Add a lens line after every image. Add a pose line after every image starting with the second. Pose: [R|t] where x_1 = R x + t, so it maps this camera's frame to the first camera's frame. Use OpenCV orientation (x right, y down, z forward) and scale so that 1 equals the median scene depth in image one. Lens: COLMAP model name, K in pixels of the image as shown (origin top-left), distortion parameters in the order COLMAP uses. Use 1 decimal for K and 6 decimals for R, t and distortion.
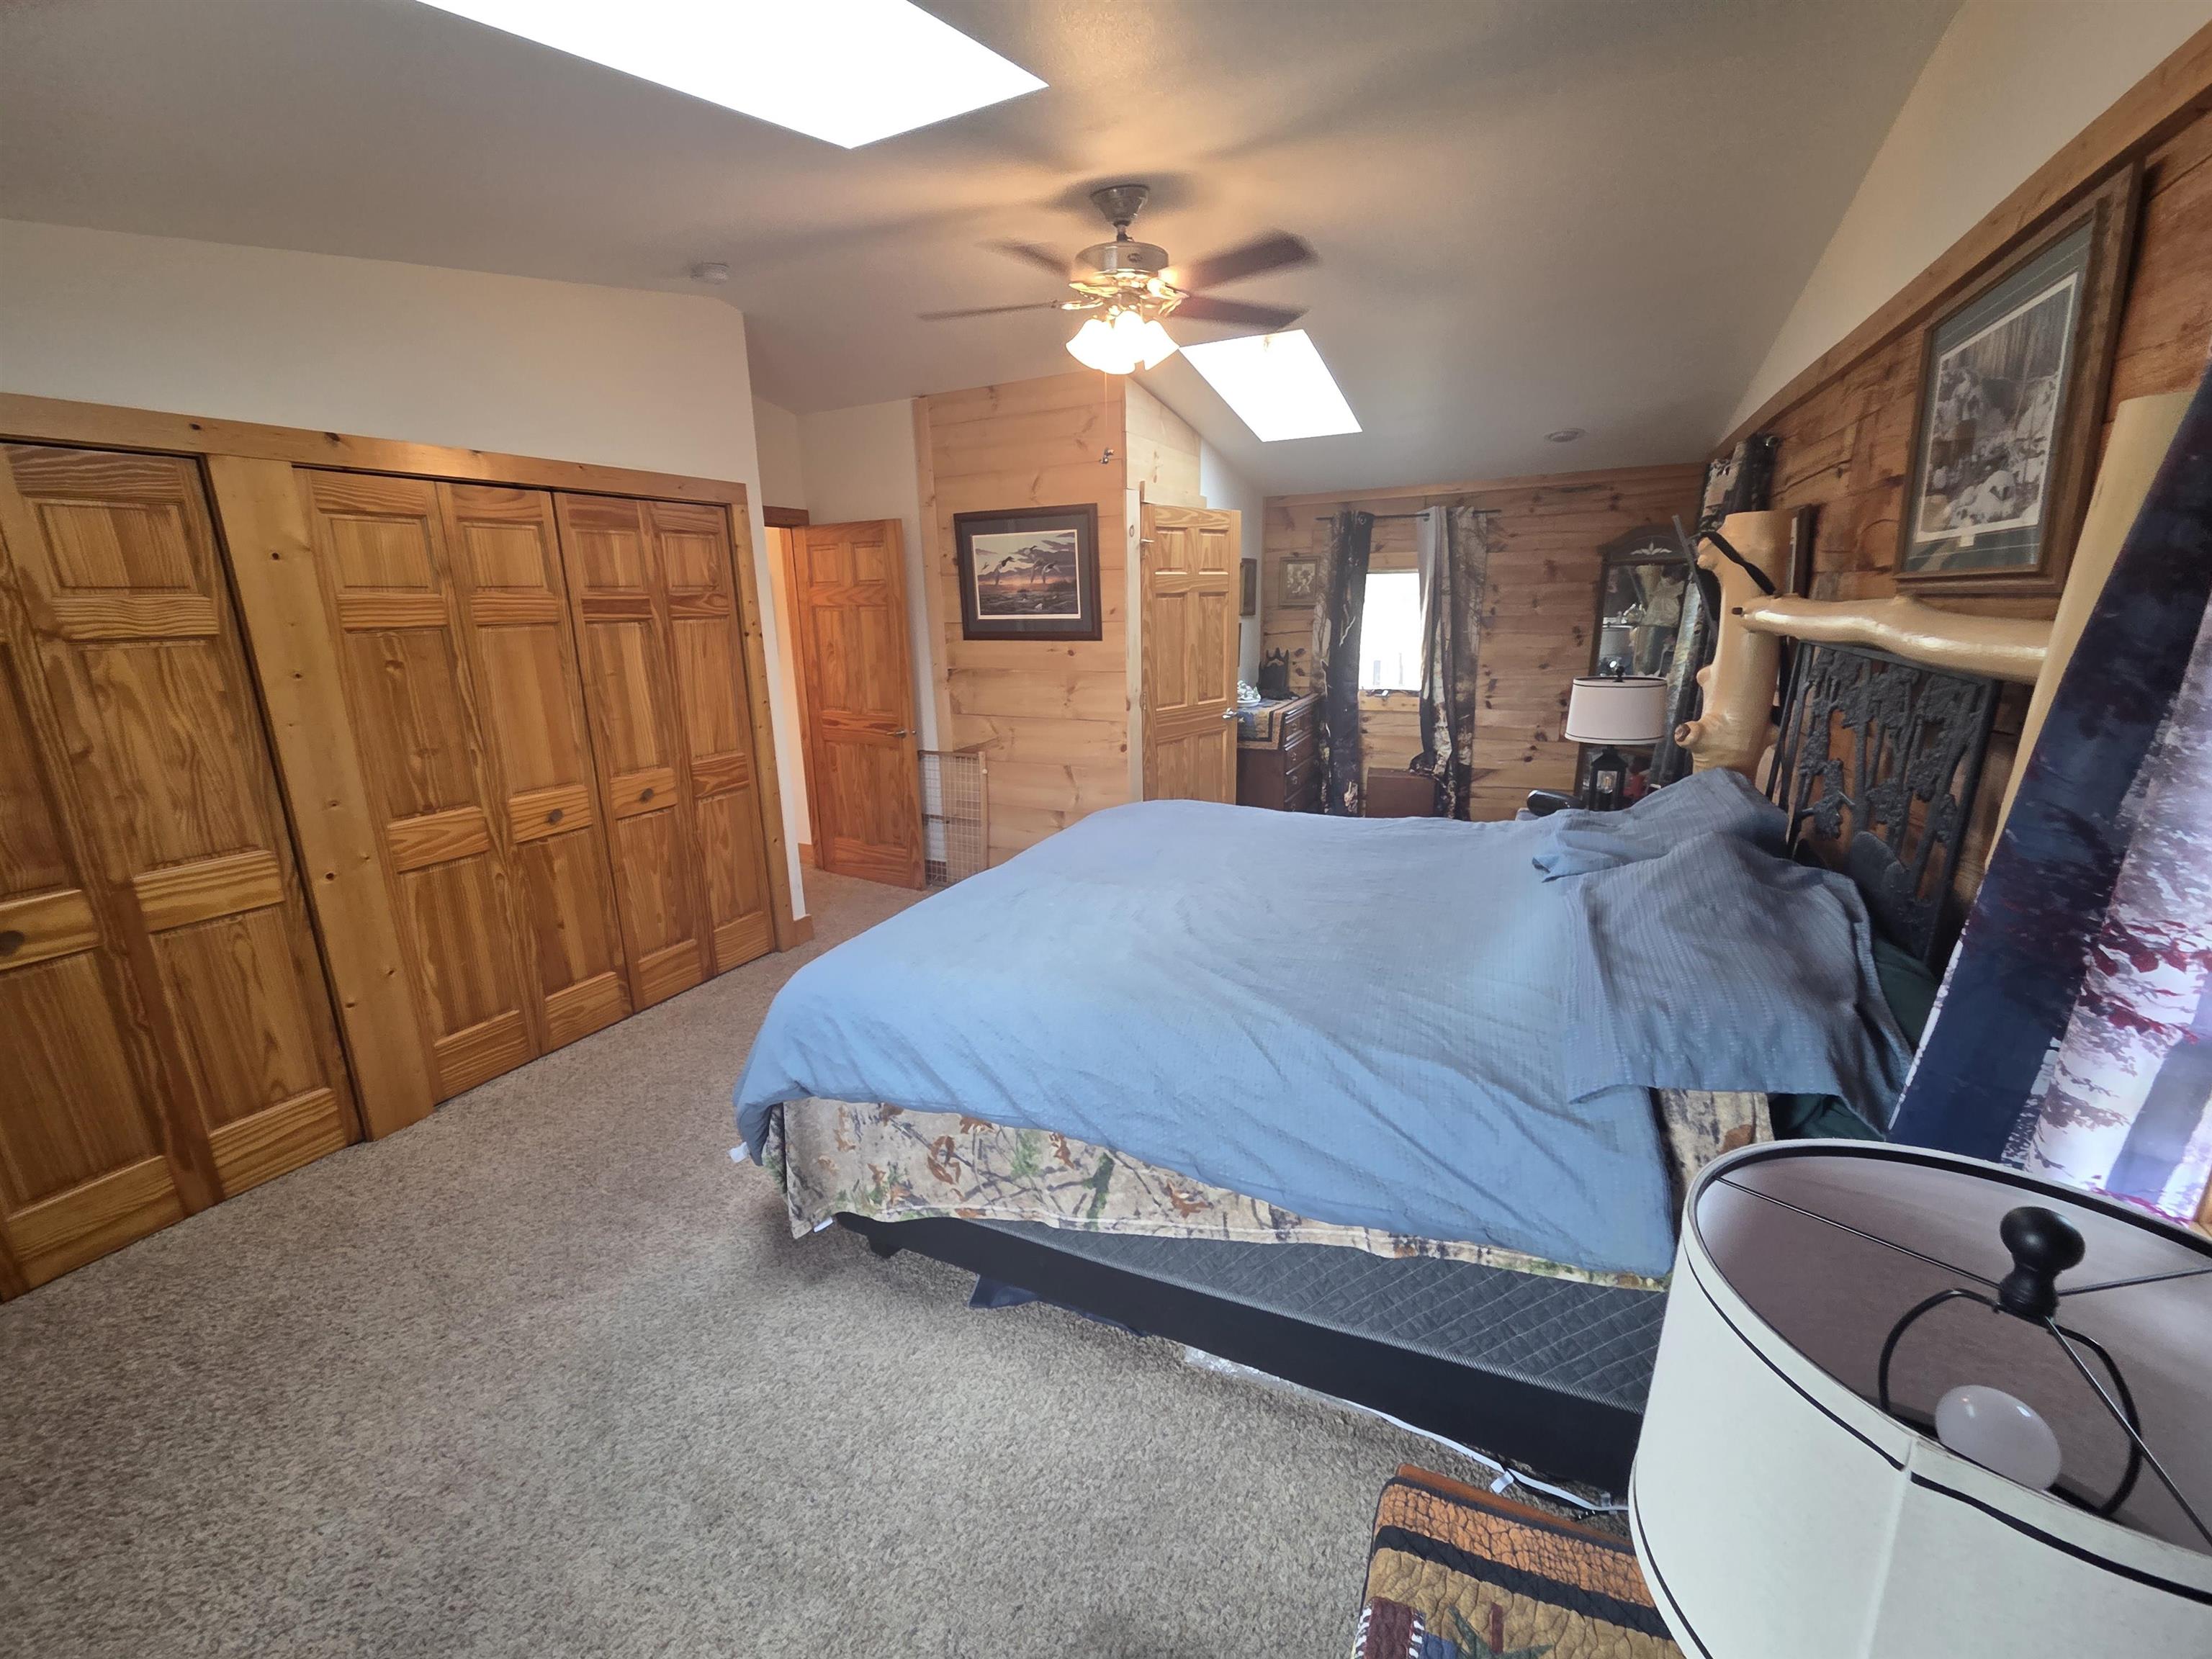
lens RADIAL K [[912.3, 0, 1109.8], [0, 912.3, 831.2], [0, 0, 1]] dist [0.015176, 0.000937]
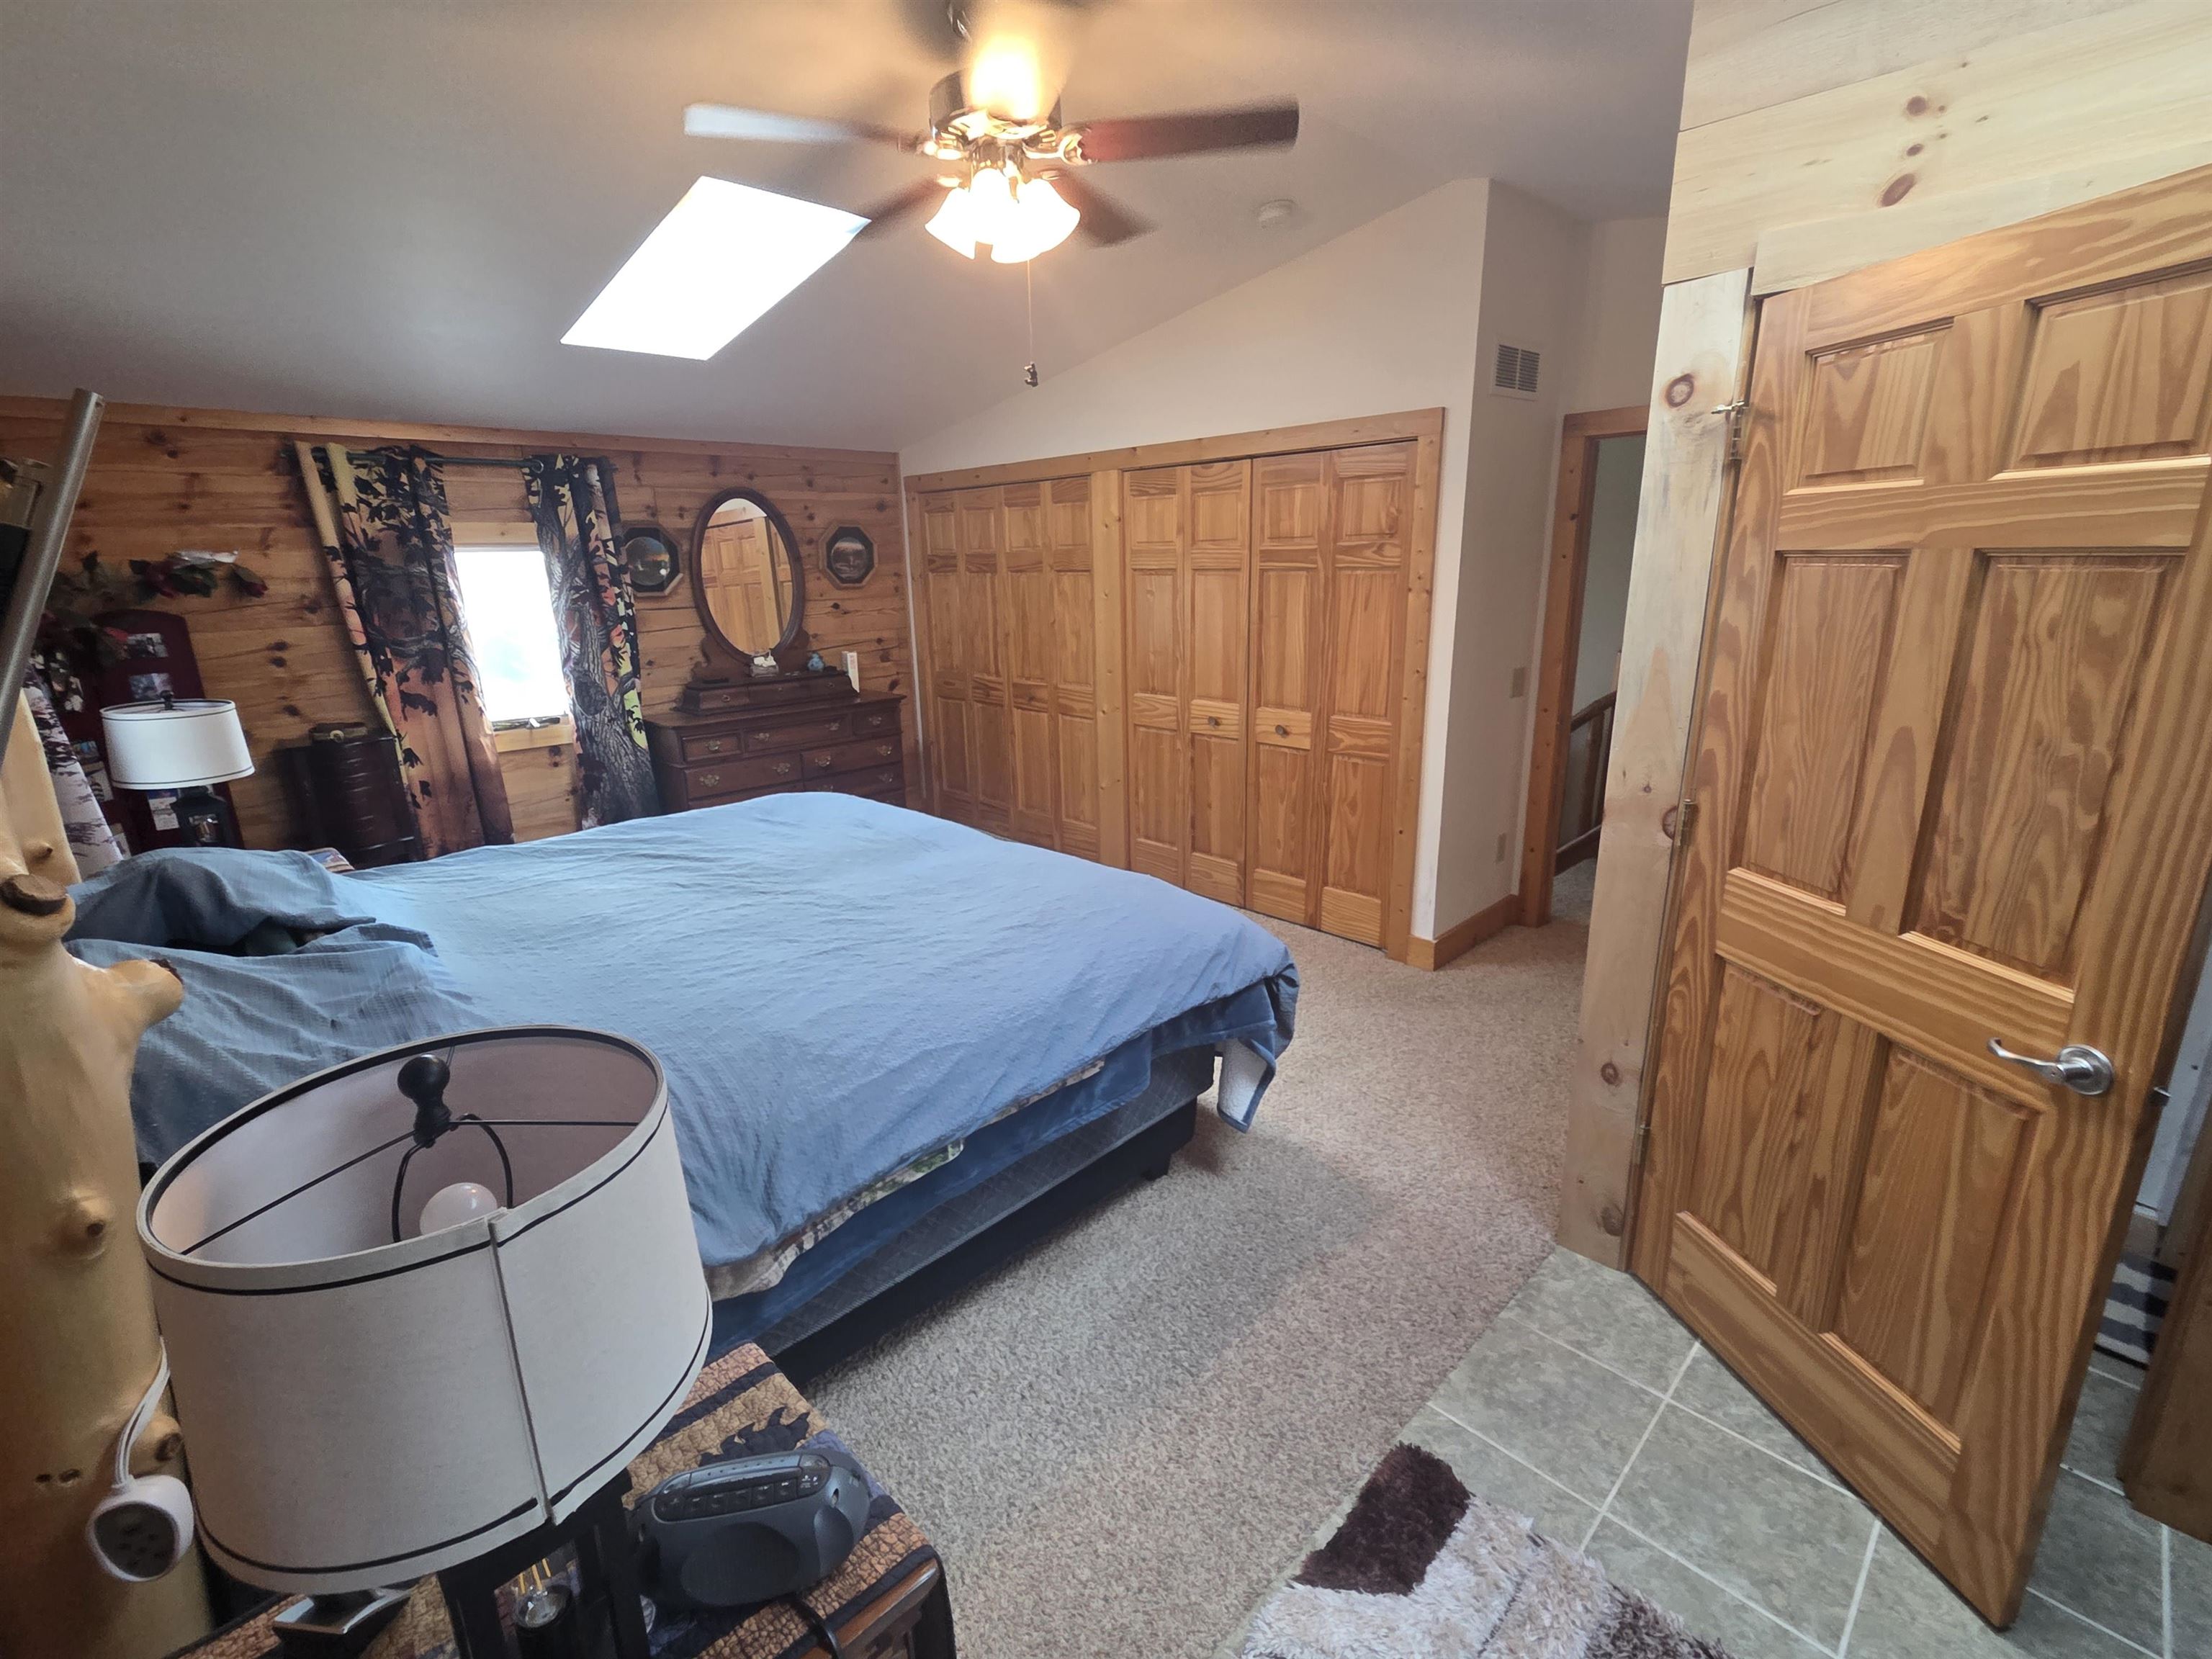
lens RADIAL K [[994.7, 0, 1111.8], [0, 994.7, 822.9], [0, 0, 1]] dist [-0.002075, -0.000101]
pose [[-0.340627, 0.275750, -0.898852, 0.656082], [-0.206883, 0.910609, 0.357757, -0.322767], [0.917155, 0.307819, -0.253130, 1.159926]]
